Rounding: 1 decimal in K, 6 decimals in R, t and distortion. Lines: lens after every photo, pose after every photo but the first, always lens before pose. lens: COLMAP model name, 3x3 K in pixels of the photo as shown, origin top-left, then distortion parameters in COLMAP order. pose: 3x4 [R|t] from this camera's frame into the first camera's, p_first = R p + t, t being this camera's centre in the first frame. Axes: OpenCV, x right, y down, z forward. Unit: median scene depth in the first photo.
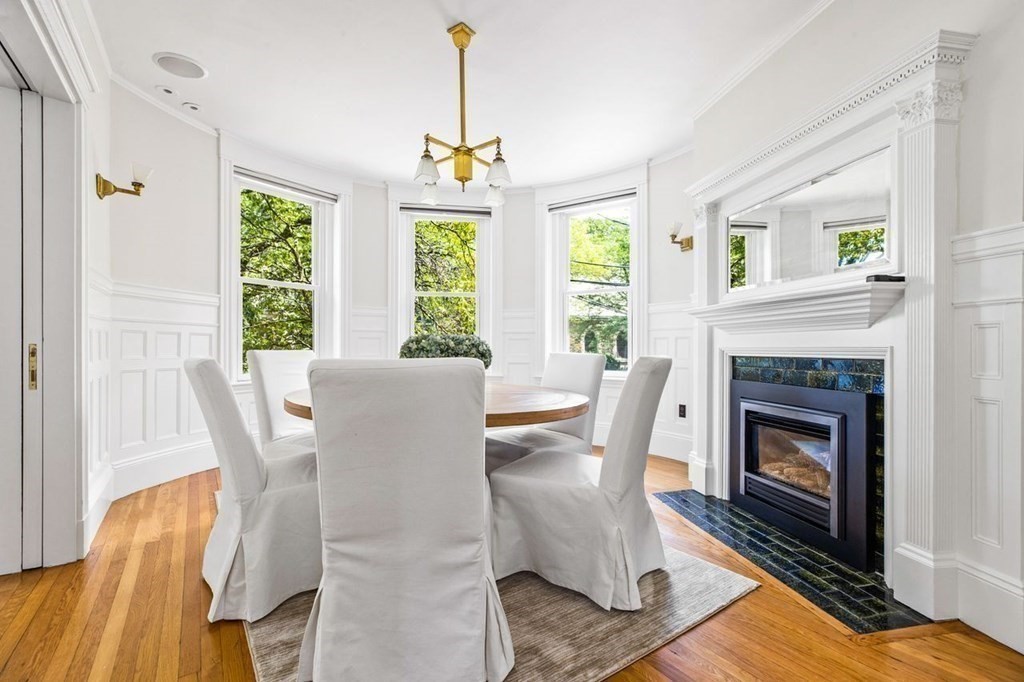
lens RADIAL K [[465.1, 0, 511.6], [0, 465.1, 349.1], [0, 0, 1]] dist [-0.008465, 0.003996]
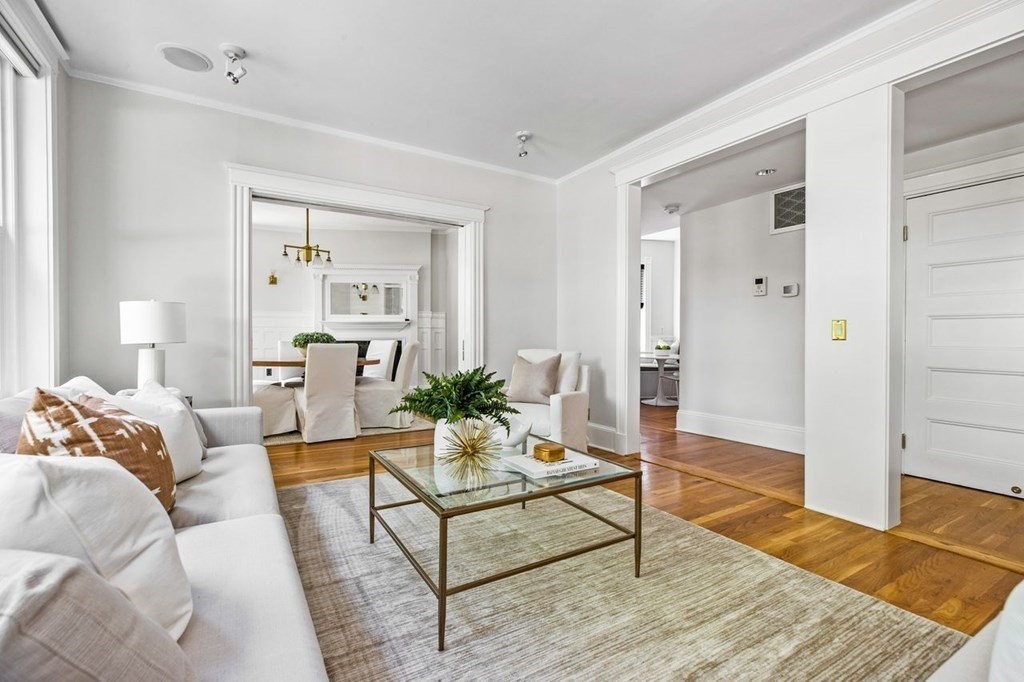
lens RADIAL K [[465.1, 0, 515.5], [0, 465.1, 338.6], [0, 0, 1]] dist [-0.008465, 0.003996]
pose [[0.046294, -0.010212, 0.998876, -2.148850], [0.001136, 0.999948, 0.010170, -0.022126], [-0.998927, 0.000664, 0.046304, -0.066657]]
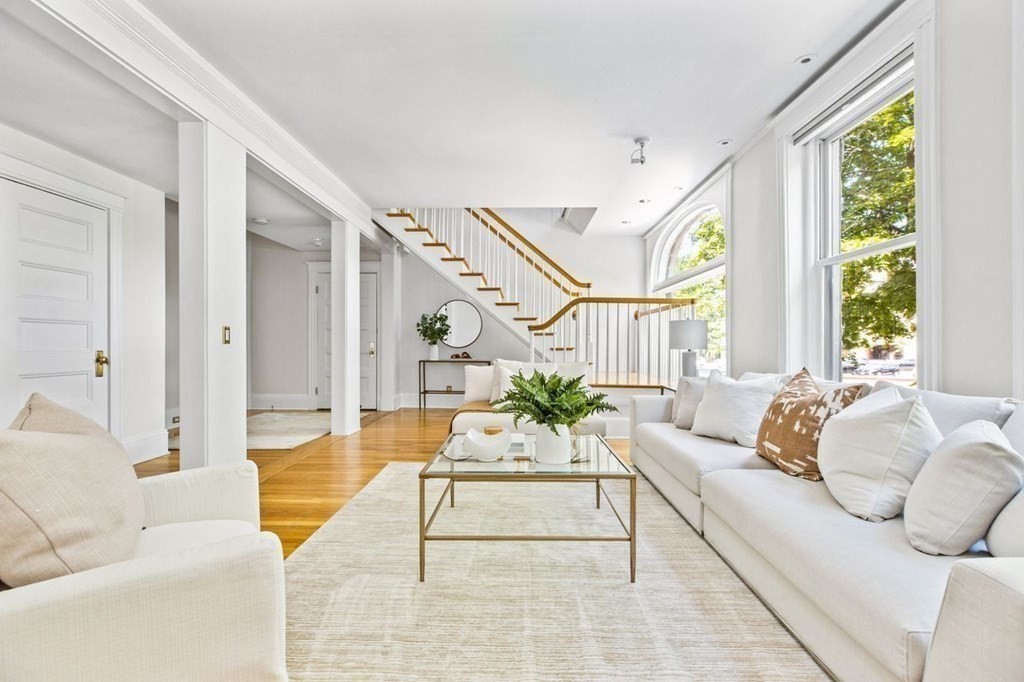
lens RADIAL K [[465.1, 0, 511.8], [0, 465.1, 341.6], [0, 0, 1]] dist [-0.008465, 0.003996]
pose [[-0.572314, -0.005387, -0.820017, -0.571012], [-0.003125, 0.999985, -0.004389, -0.012327], [0.820028, 0.000051, -0.572323, 0.509050]]
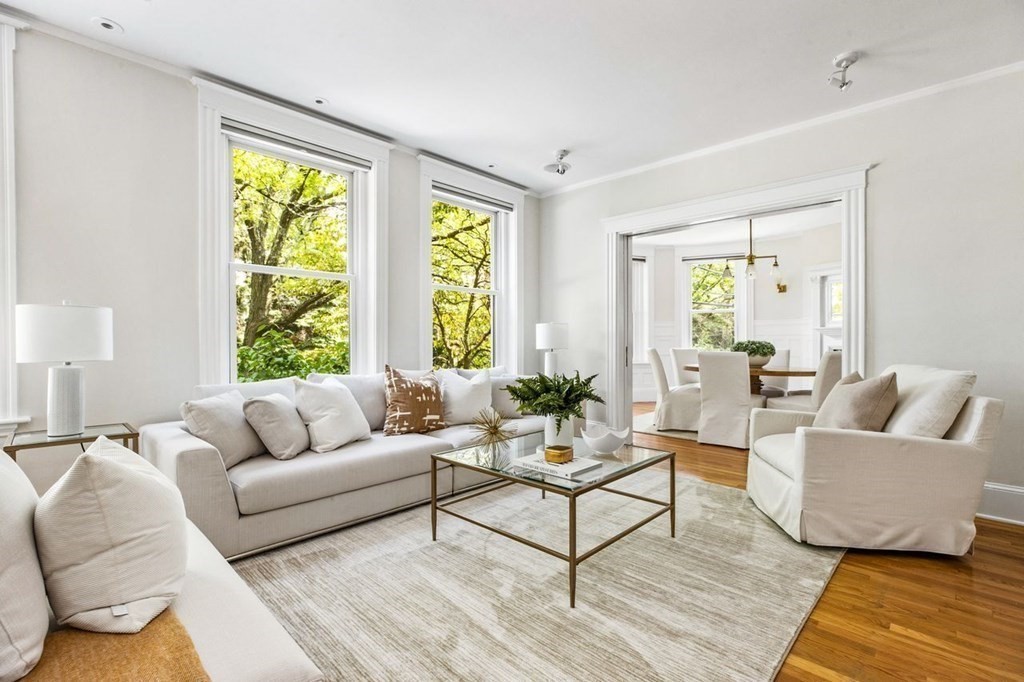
lens RADIAL K [[465.1, 0, 507.2], [0, 465.1, 346.9], [0, 0, 1]] dist [-0.008465, 0.003996]
pose [[0.979418, -0.006709, 0.201729, -1.620994], [0.005516, 0.999964, 0.006476, -0.021469], [-0.201765, -0.005230, 0.979420, -0.887635]]
